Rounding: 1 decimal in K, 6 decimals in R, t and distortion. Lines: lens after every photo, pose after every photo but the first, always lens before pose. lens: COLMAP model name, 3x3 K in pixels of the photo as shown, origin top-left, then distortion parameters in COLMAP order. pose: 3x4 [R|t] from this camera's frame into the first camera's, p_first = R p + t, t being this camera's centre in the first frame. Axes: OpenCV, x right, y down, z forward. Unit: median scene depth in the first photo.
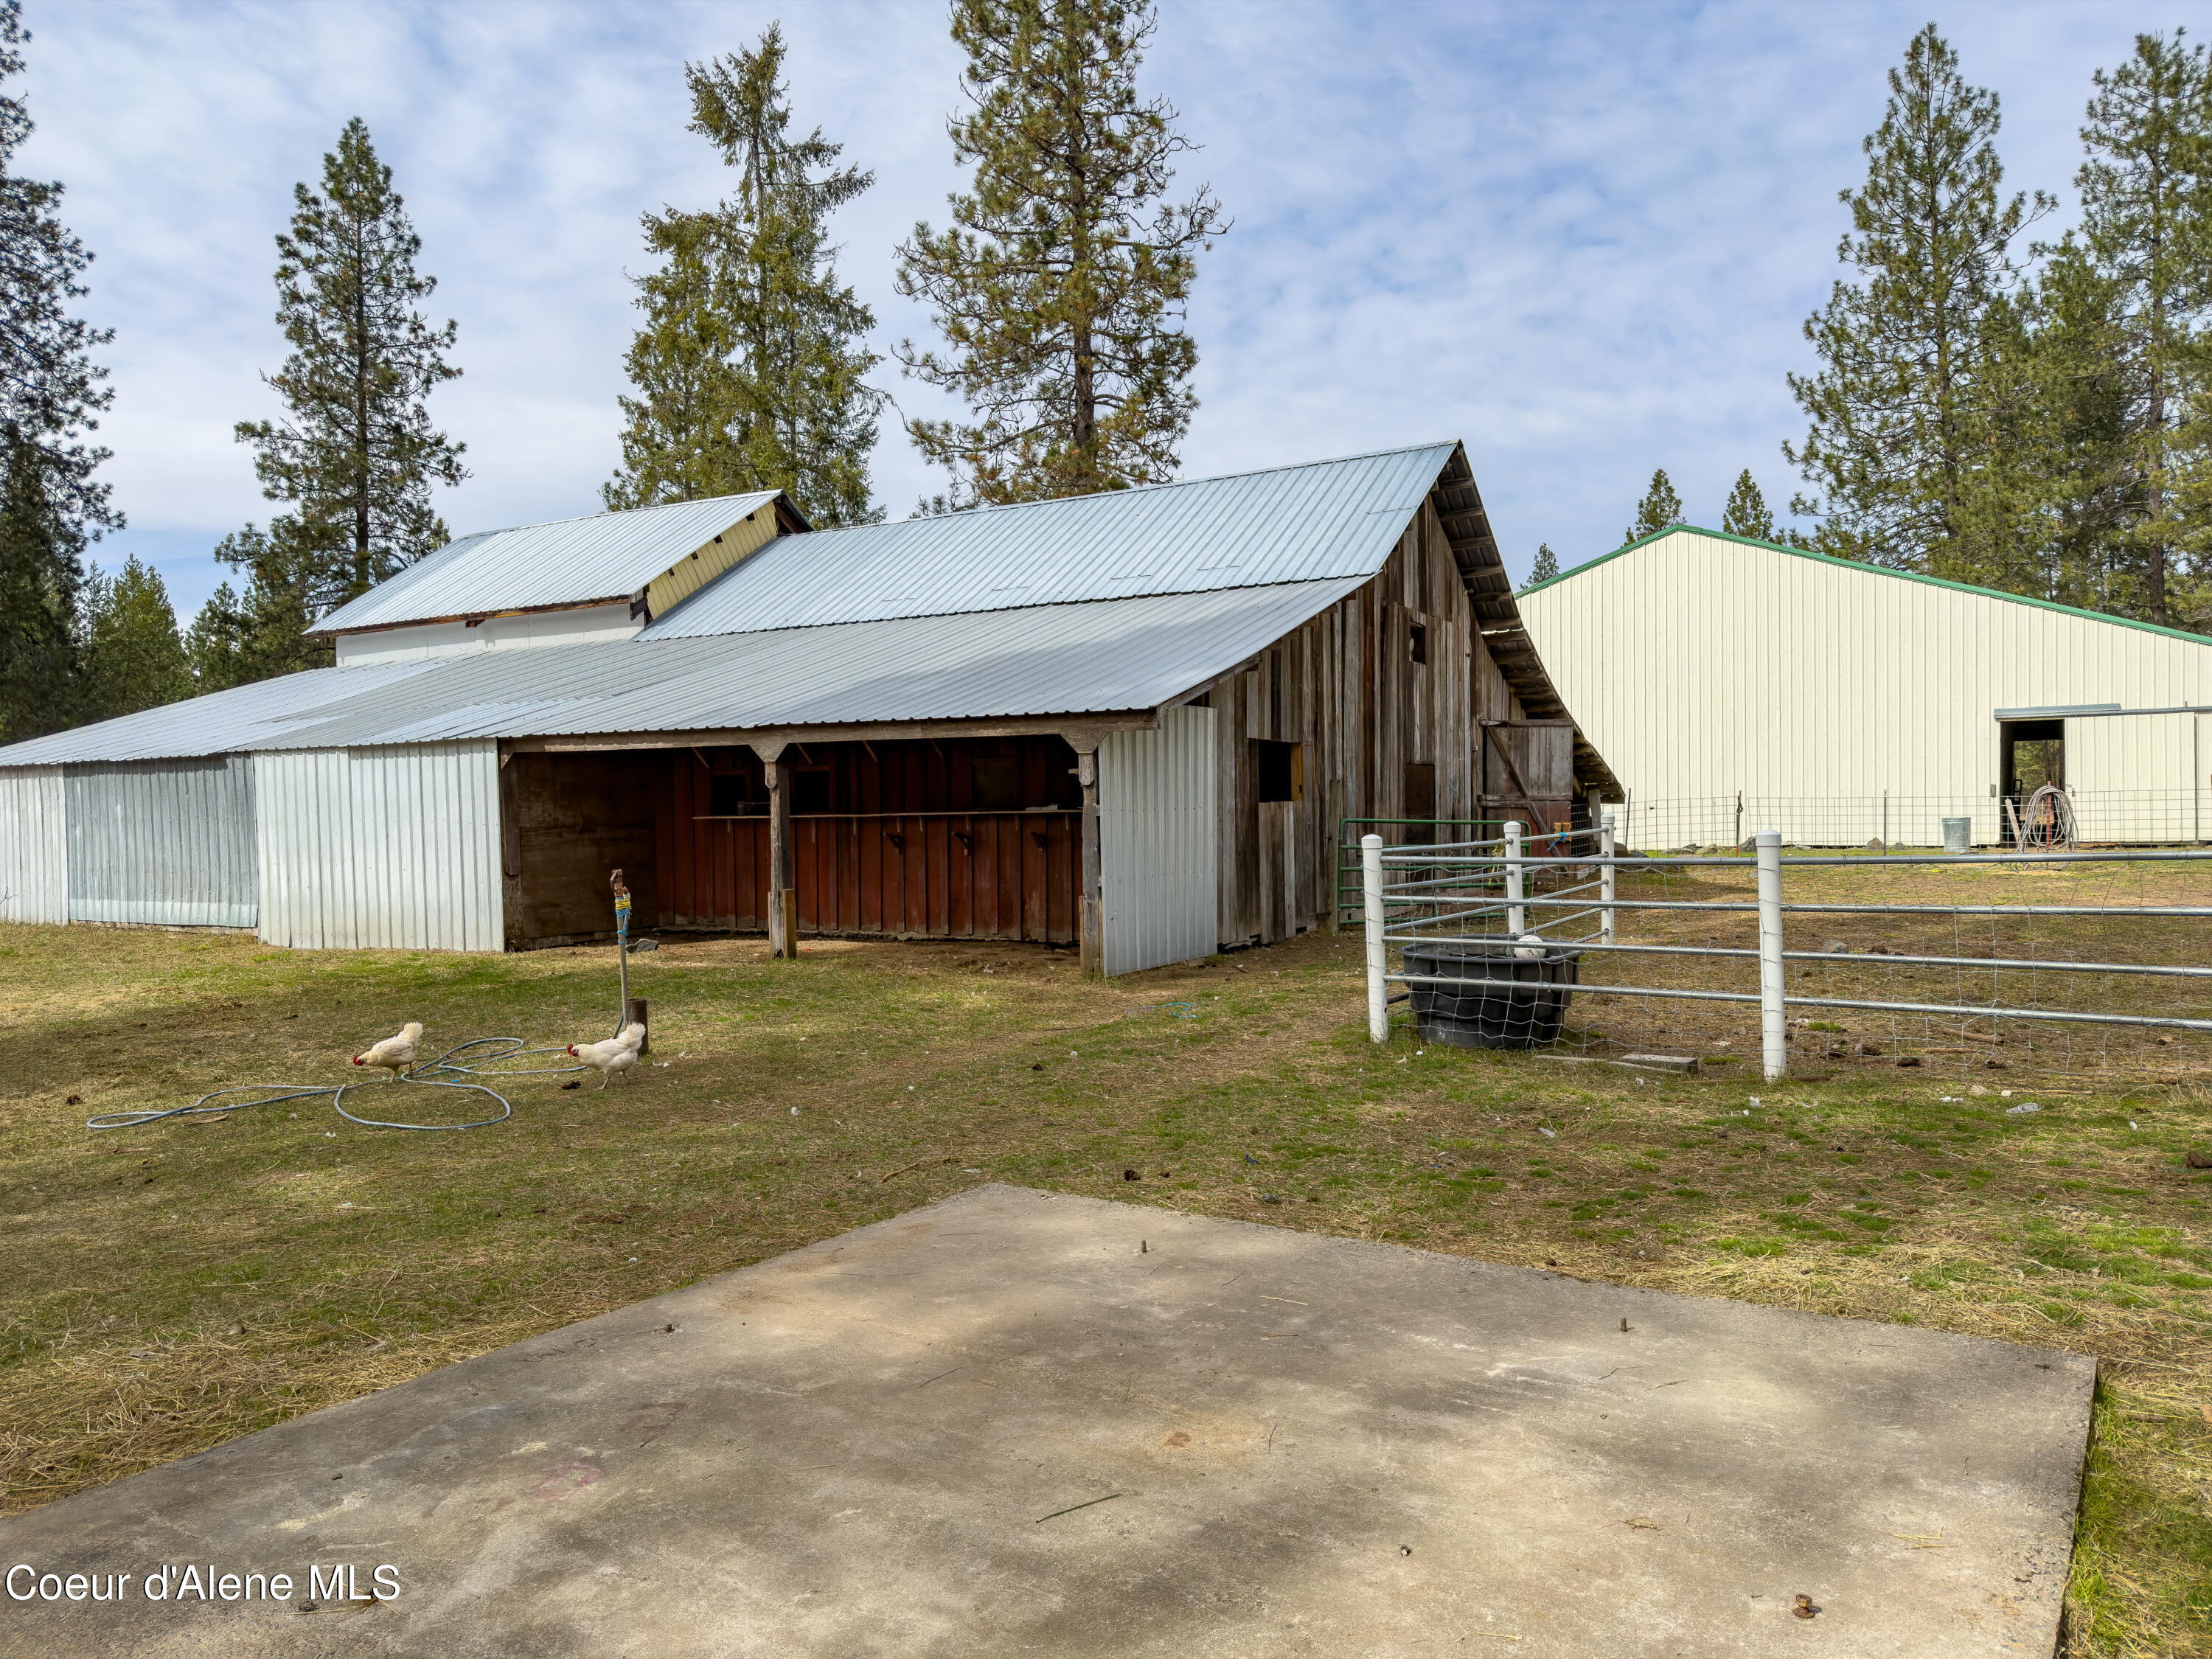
lens RADIAL K [[1560.7, 0, 1107.6], [0, 1560.7, 853.3], [0, 0, 1]] dist [0.080799, -0.105941]
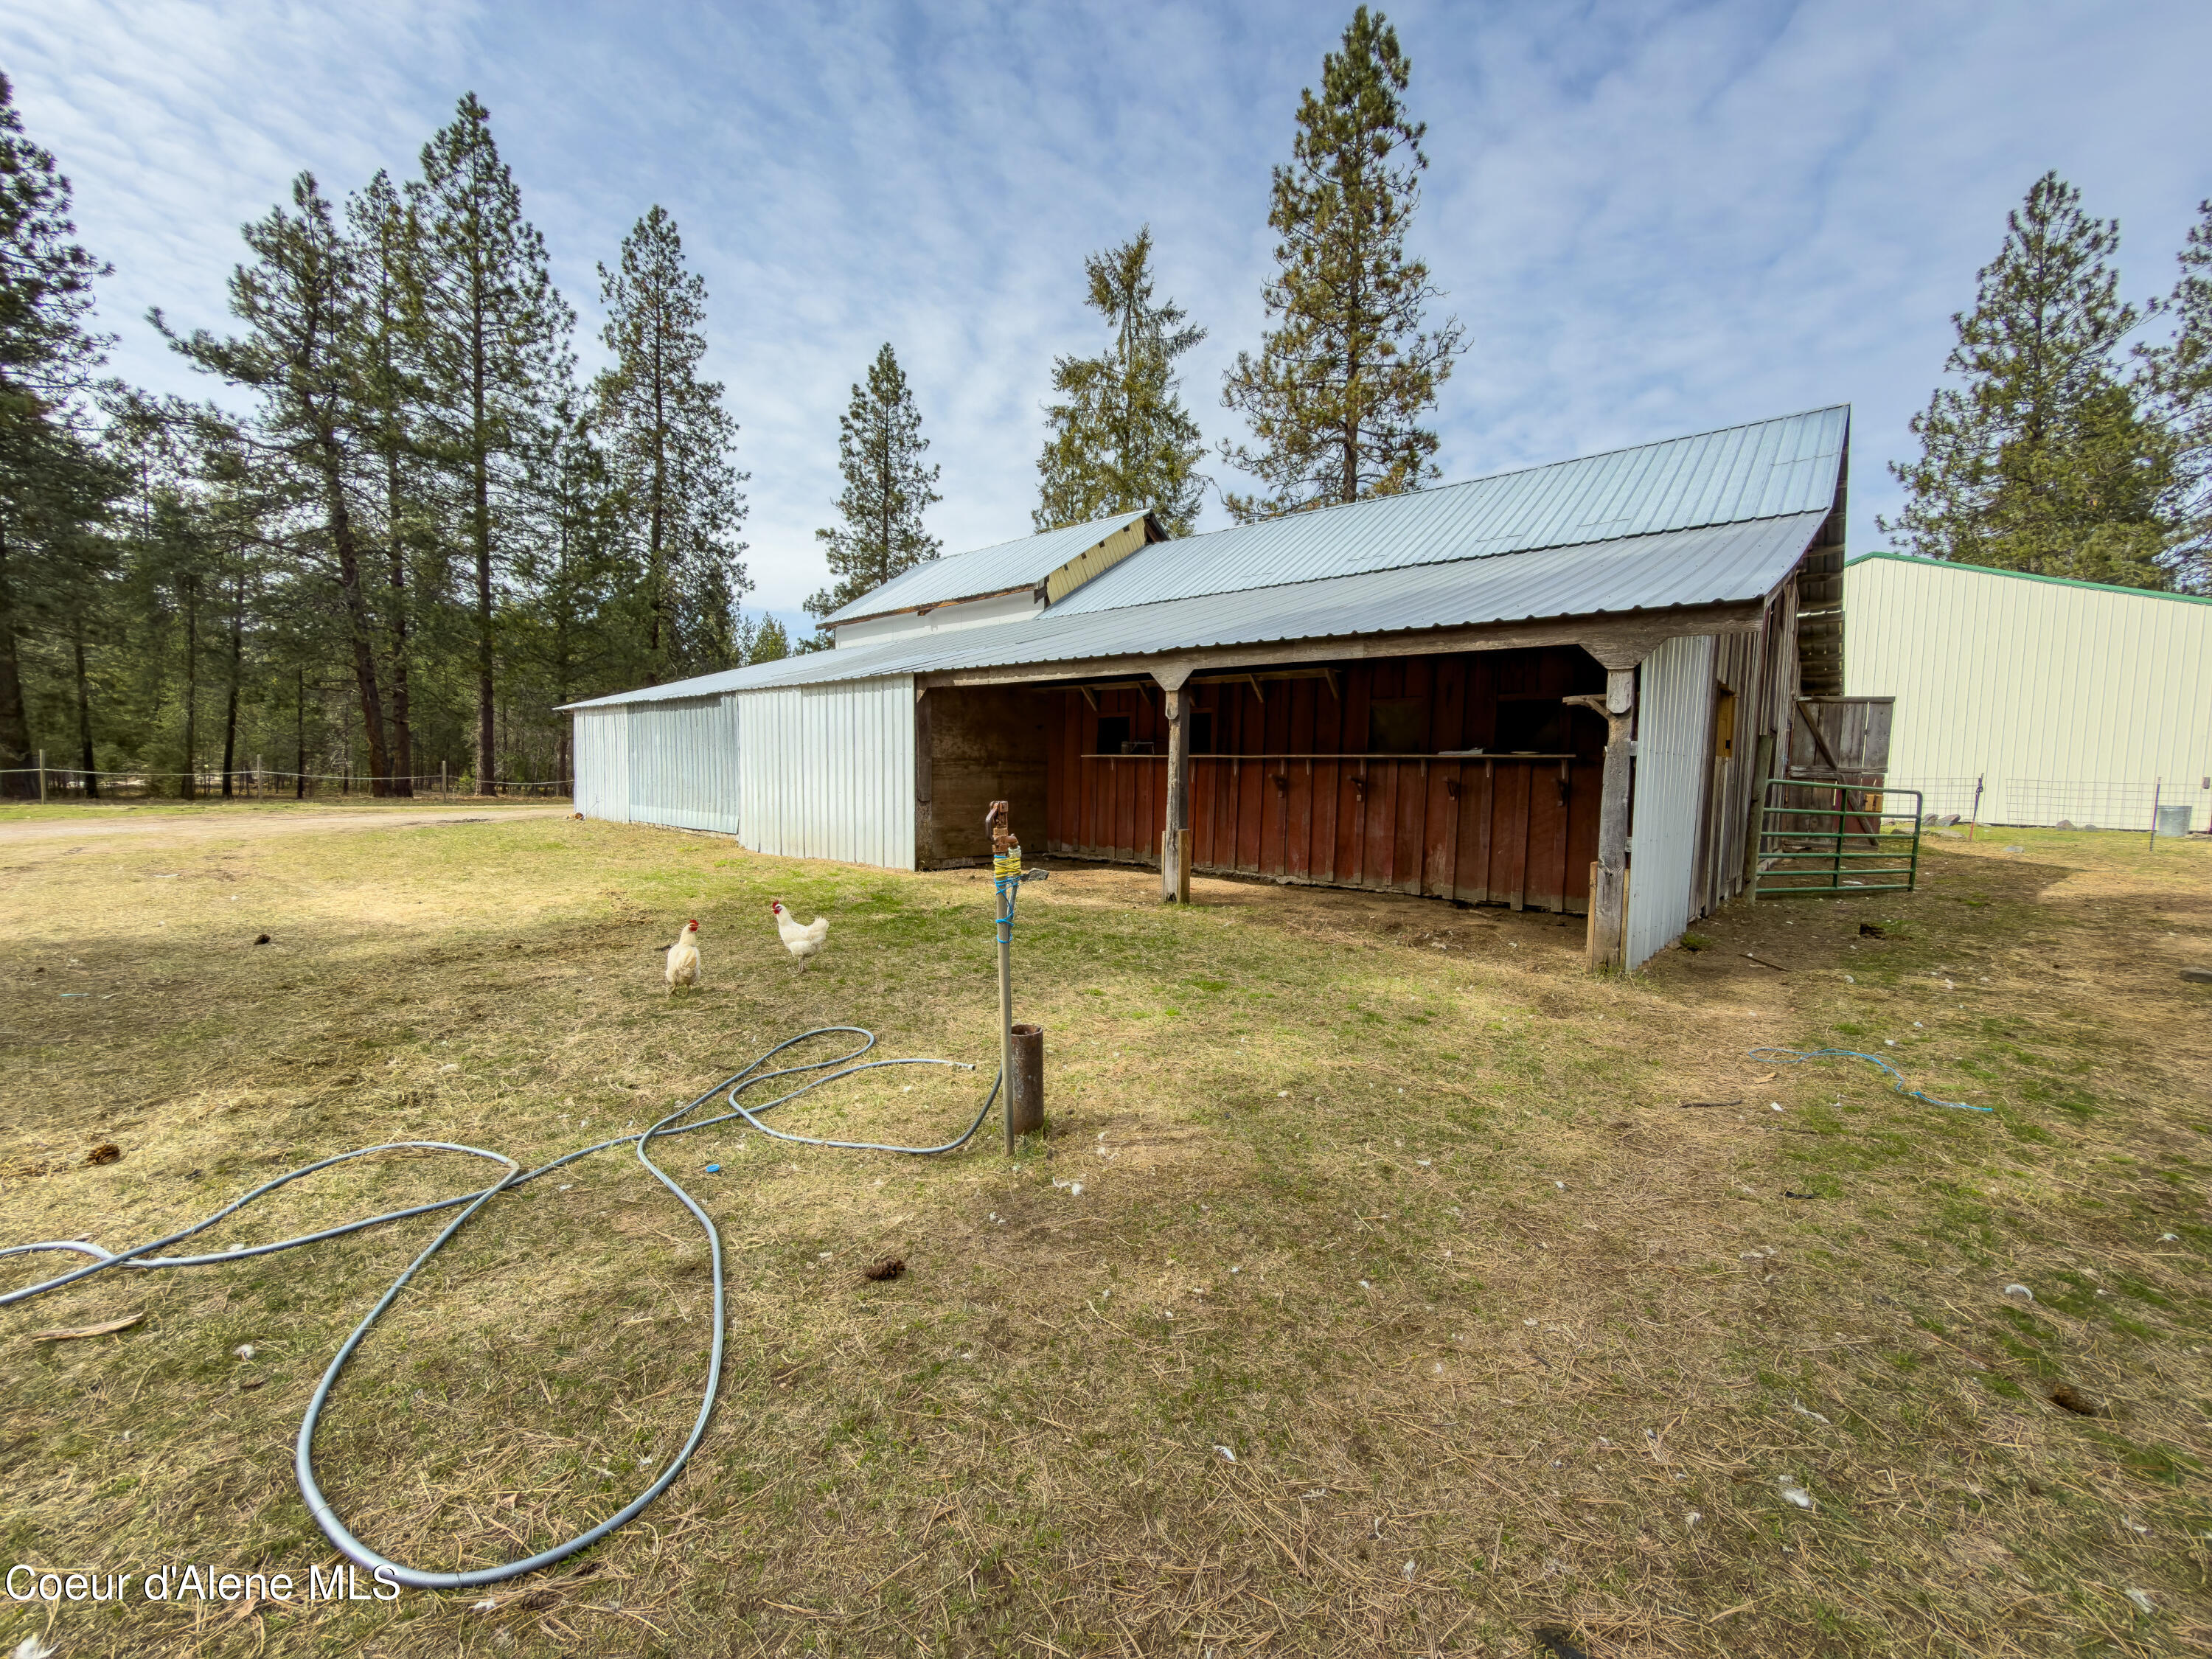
lens RADIAL K [[883.0, 0, 1103.9], [0, 883.0, 831.1], [0, 0, 1]] dist [-0.000606, 0.000022]
pose [[0.977836, 0.051017, -0.203060, -0.054114], [-0.043654, 0.998222, 0.040579, 0.001816], [0.204769, -0.030815, 0.978325, 0.177713]]
